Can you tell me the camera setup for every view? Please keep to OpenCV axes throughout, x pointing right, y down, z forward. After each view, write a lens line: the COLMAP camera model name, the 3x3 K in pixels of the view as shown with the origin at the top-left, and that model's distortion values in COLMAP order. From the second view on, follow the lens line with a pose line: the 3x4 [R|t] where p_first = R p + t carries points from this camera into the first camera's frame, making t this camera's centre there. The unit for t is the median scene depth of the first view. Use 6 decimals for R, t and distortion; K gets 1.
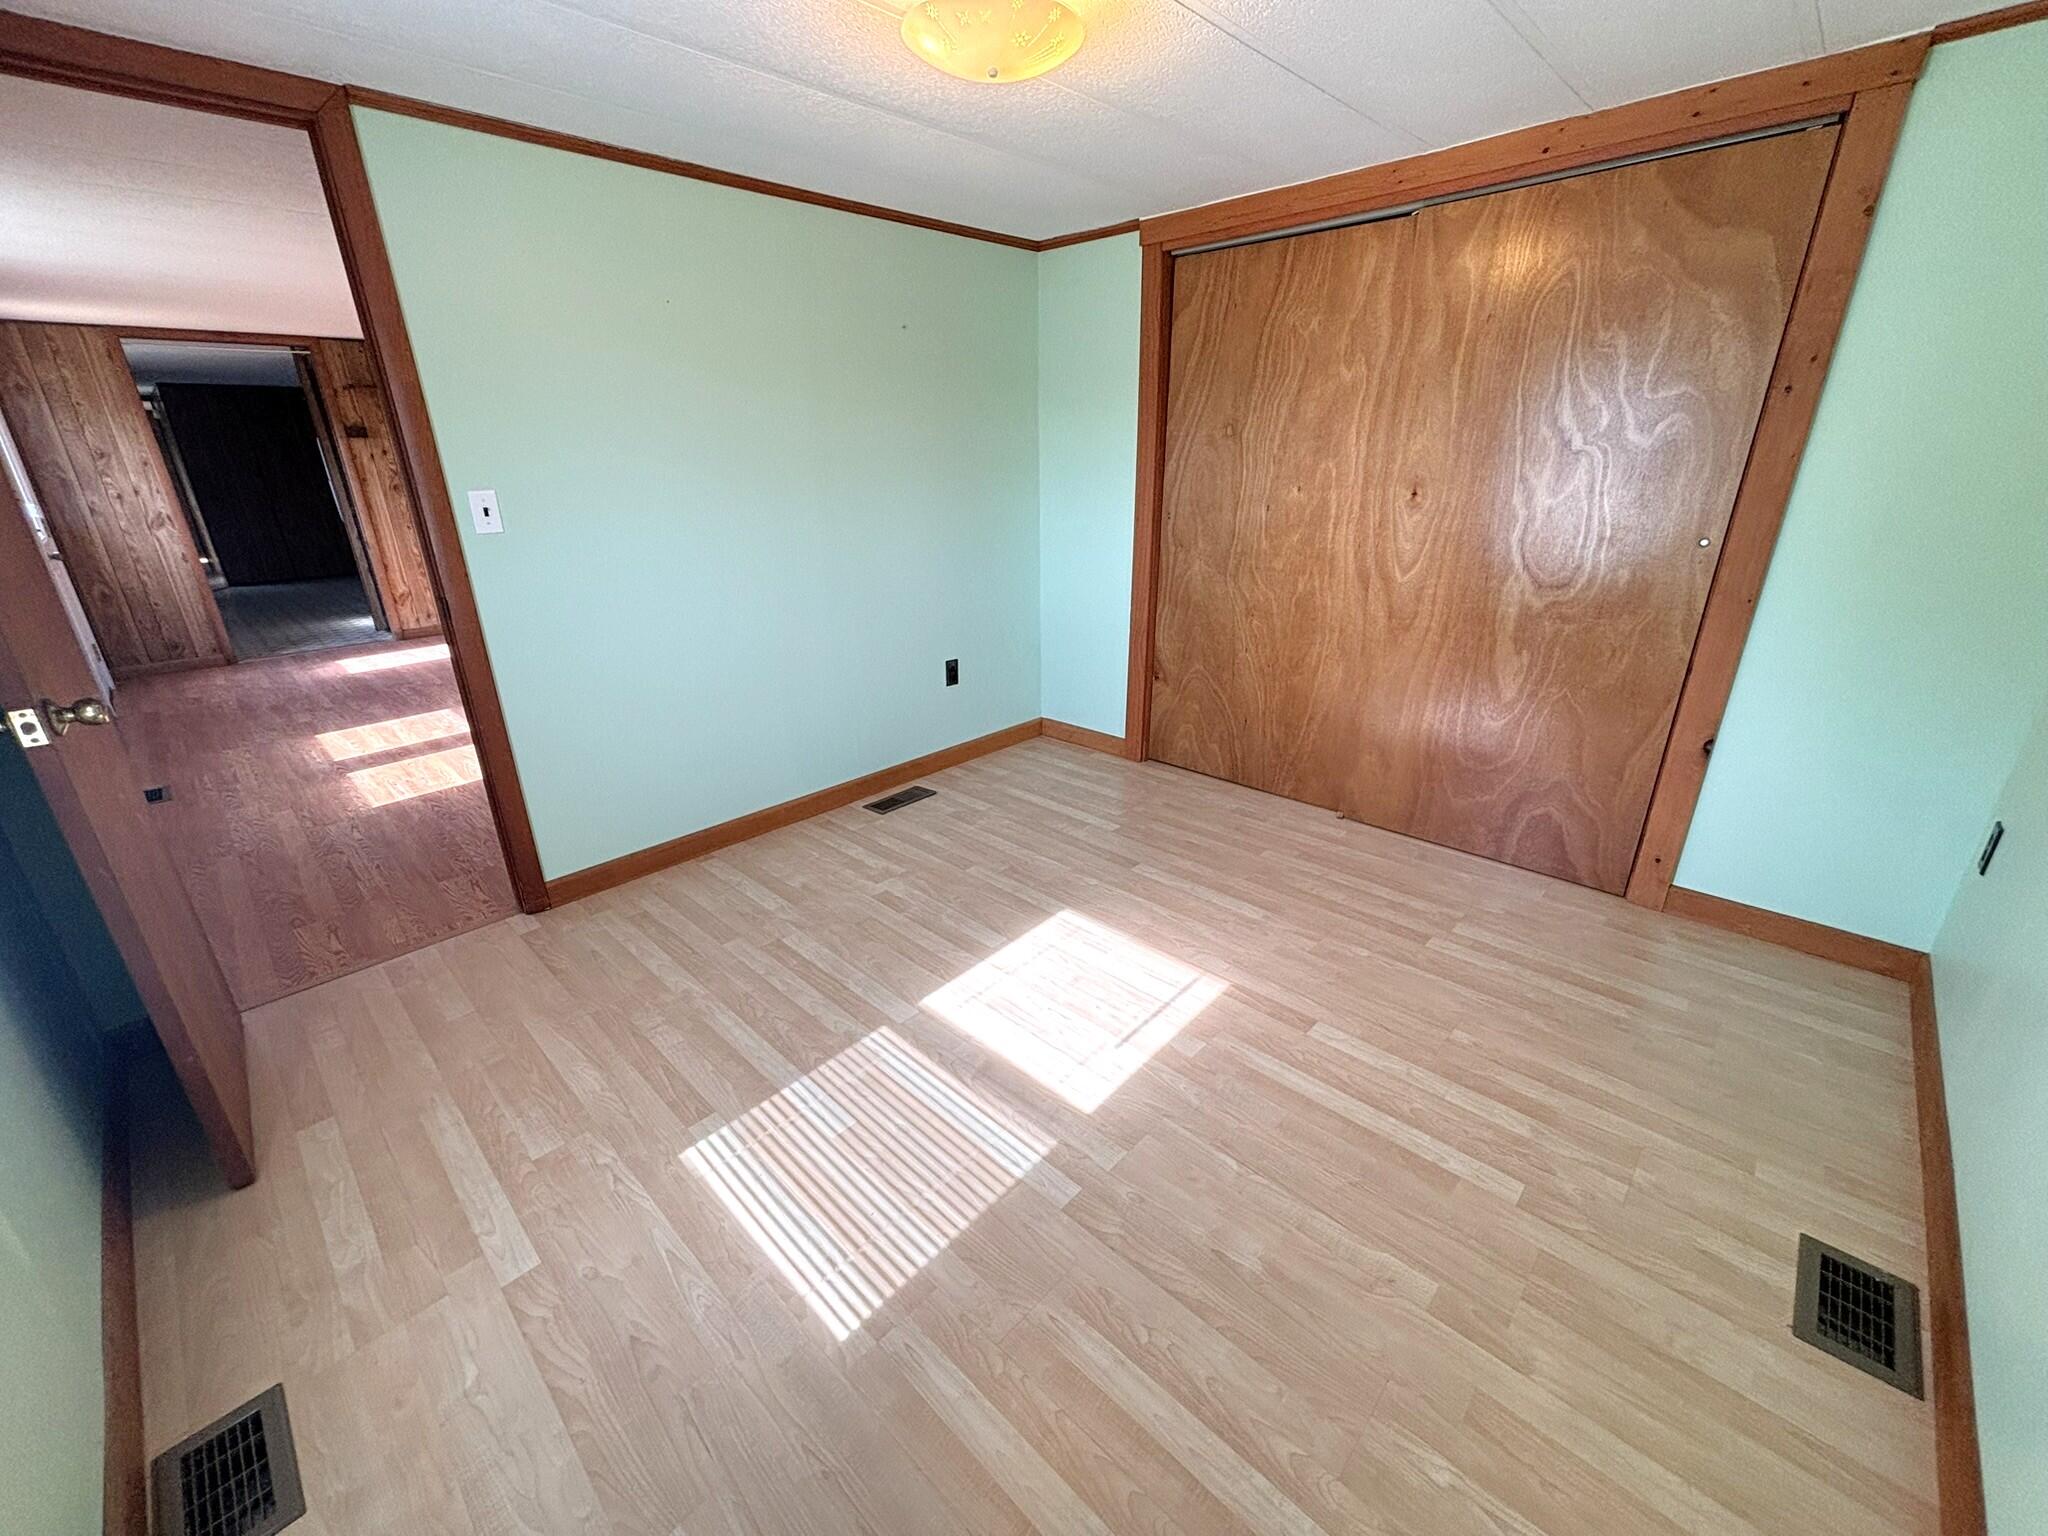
lens RADIAL K [[829.4, 0, 1022.6], [0, 829.4, 768.8], [0, 0, 1]] dist [0.003450, 0.001967]
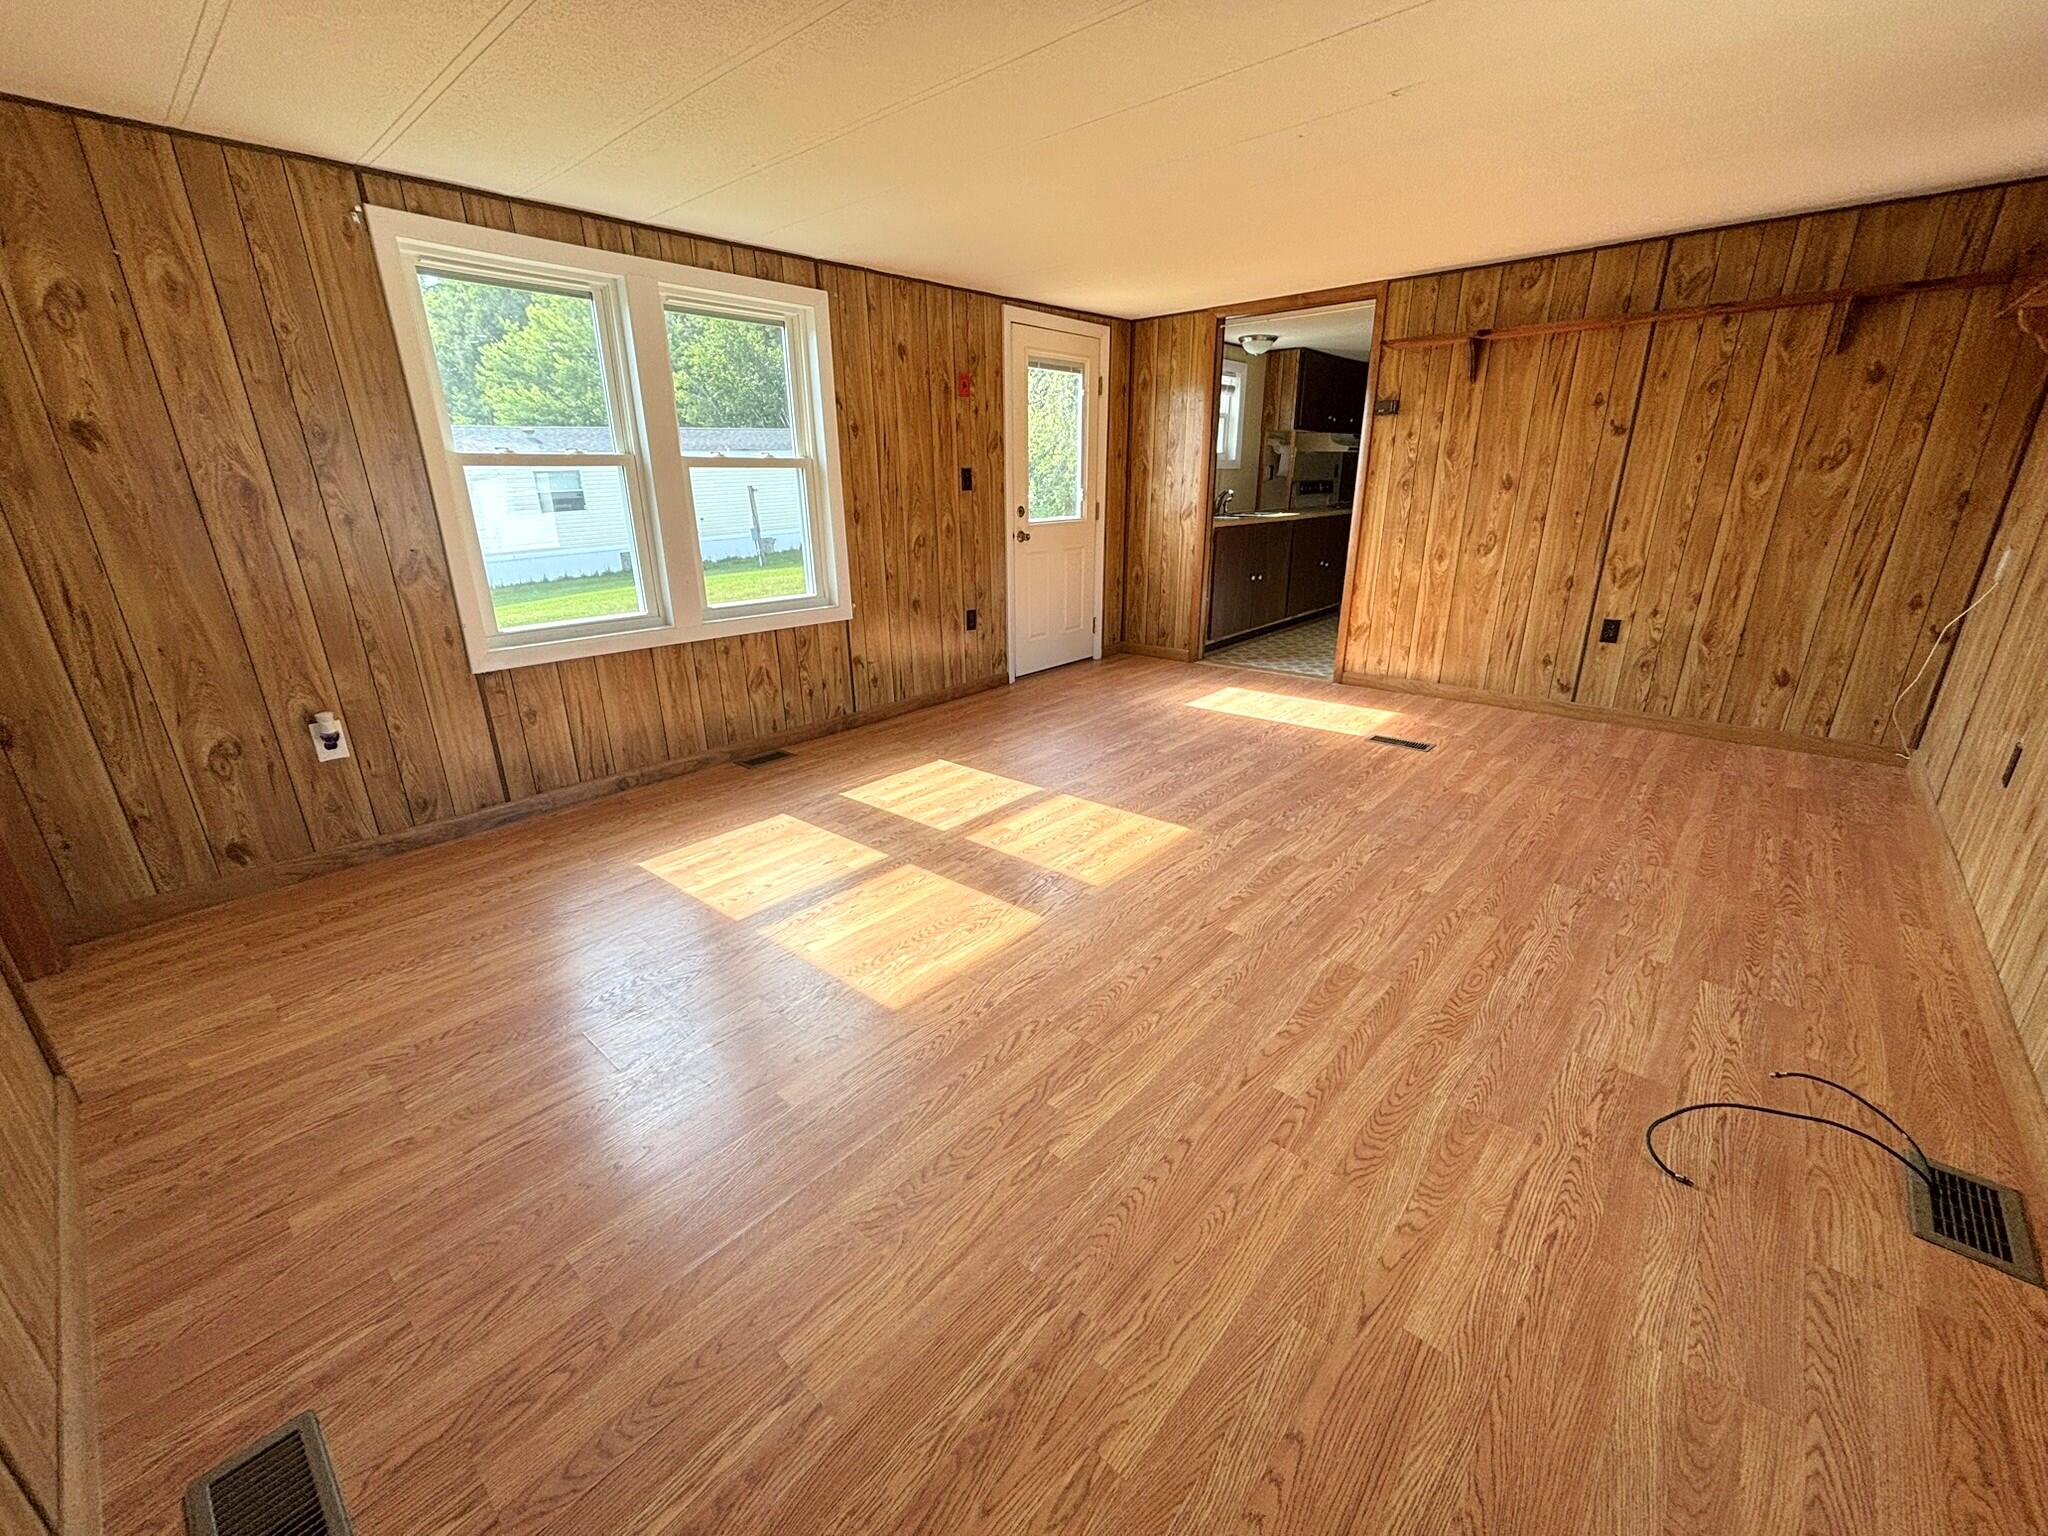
lens RADIAL K [[829.4, 0, 1020.9], [0, 829.4, 767.2], [0, 0, 1]] dist [0.003450, 0.001967]
pose [[0.034298, 0.349866, -0.936172, -0.025157], [-0.345176, 0.883227, 0.317433, -0.376667], [0.937911, 0.312256, 0.151058, 1.051217]]
